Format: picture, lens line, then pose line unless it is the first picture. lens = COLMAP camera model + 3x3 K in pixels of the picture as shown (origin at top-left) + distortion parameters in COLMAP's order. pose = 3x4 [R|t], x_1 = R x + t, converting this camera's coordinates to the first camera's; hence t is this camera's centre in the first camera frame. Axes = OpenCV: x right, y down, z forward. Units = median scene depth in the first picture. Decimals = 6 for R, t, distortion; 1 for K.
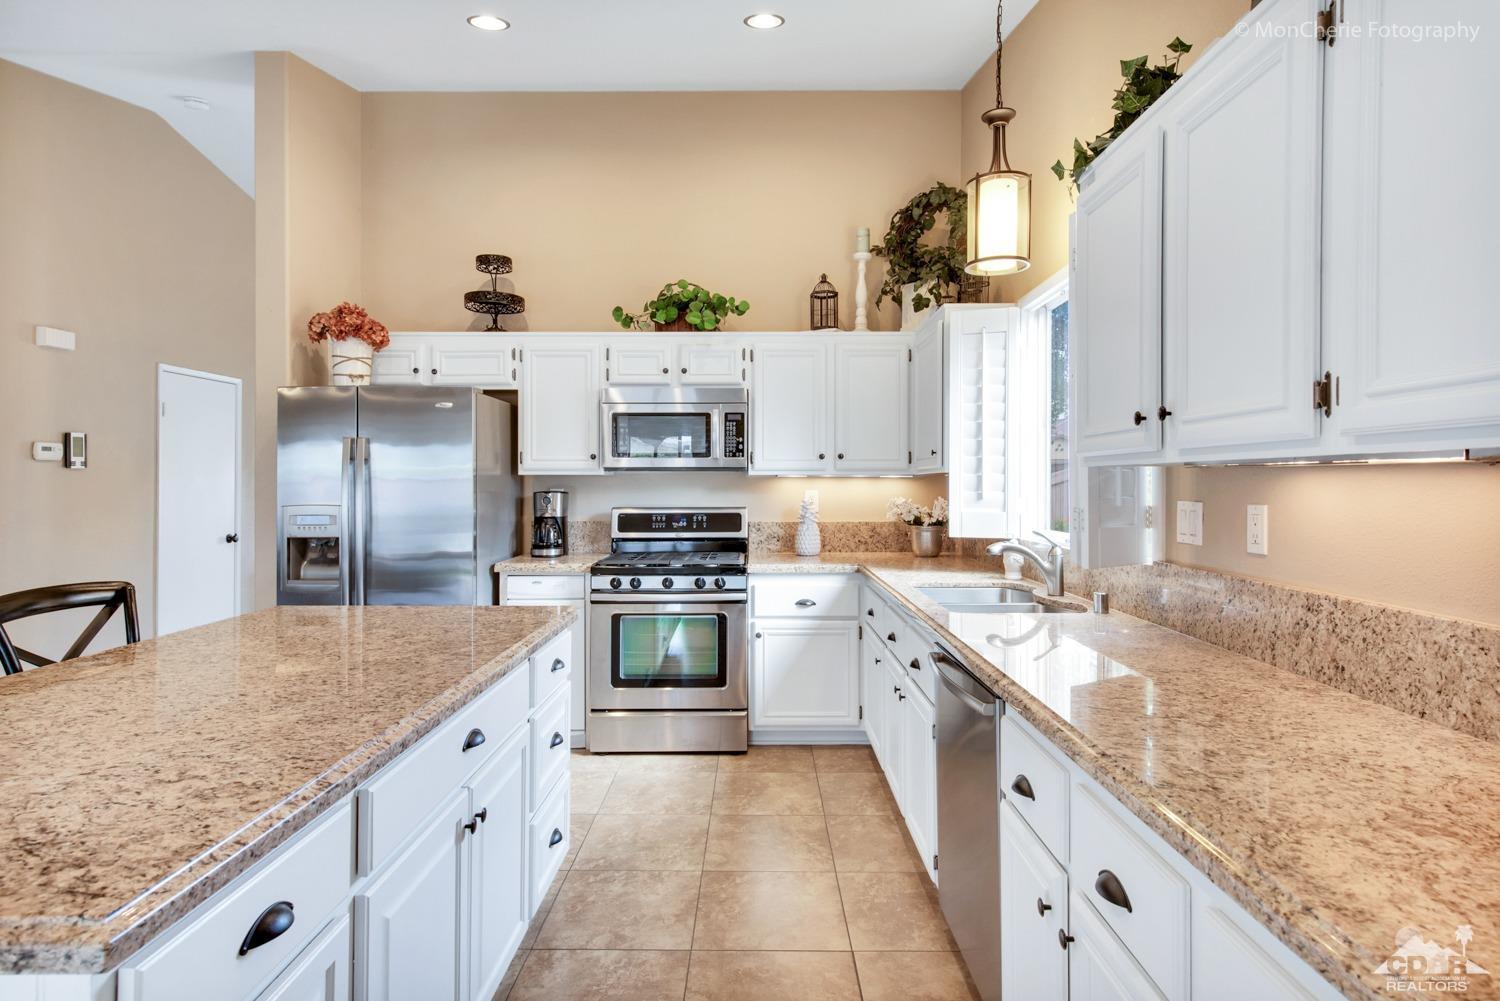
lens RADIAL K [[784.0, 0, 752.7], [0, 784.0, 487.9], [0, 0, 1]] dist [-0.000192, -0.000329]
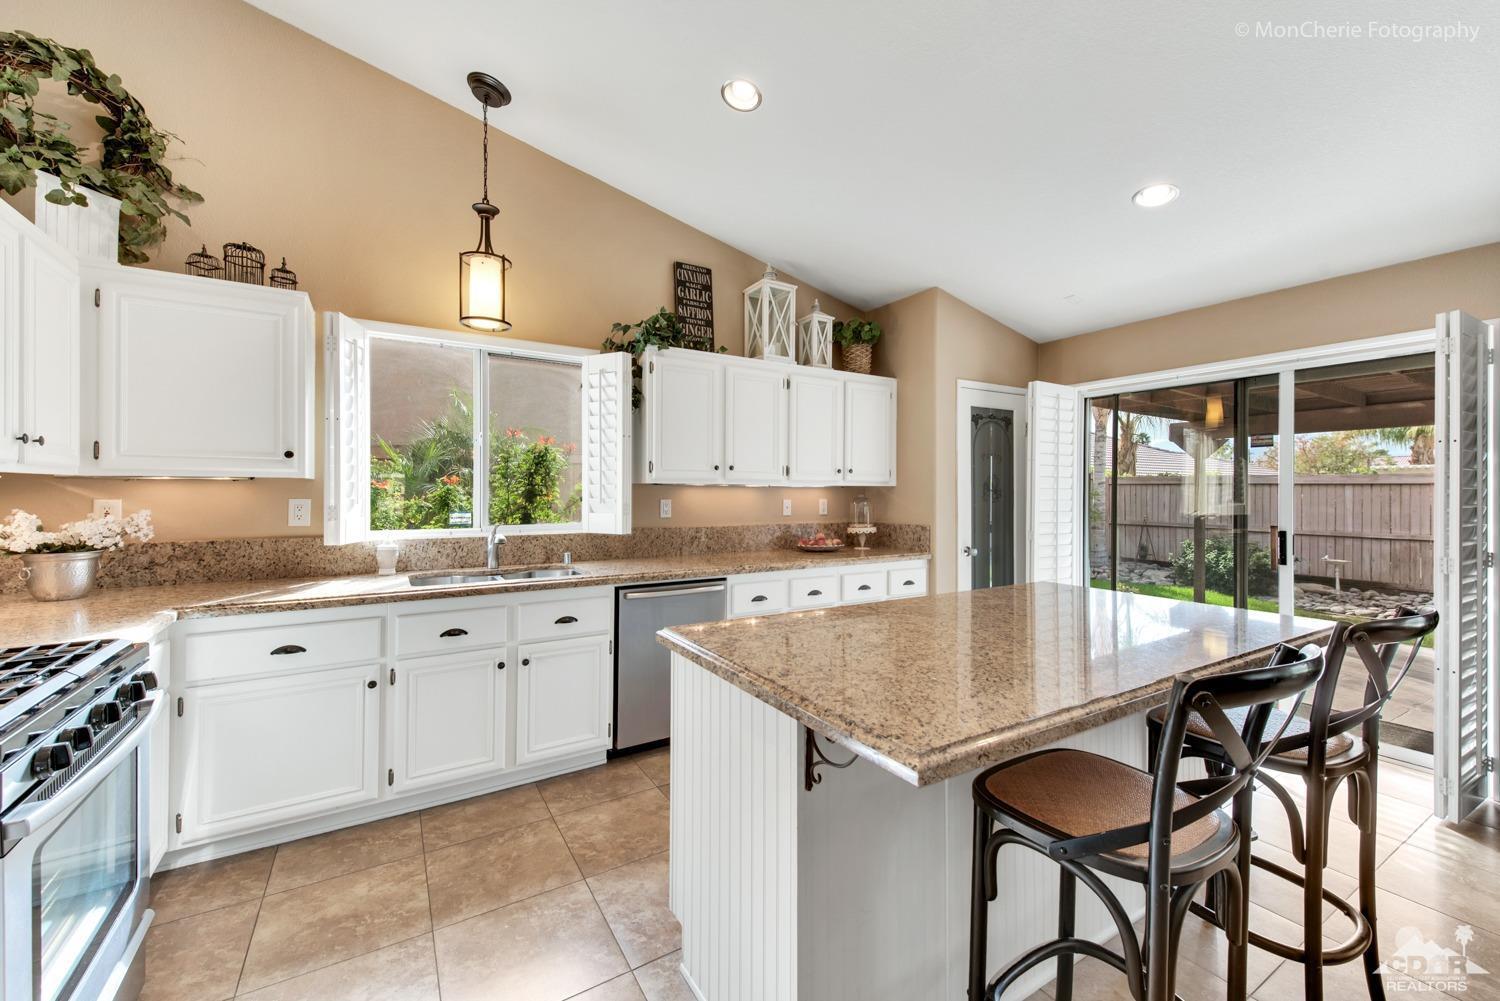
lens RADIAL K [[598.0, 0, 747.0], [0, 598.0, 491.5], [0, 0, 1]] dist [0.045659, -0.000129]
pose [[-0.535141, -0.001556, 0.844762, -0.527131], [0.001268, 0.999996, 0.002644, -0.004177], [-0.844762, 0.002486, -0.535136, 0.803261]]
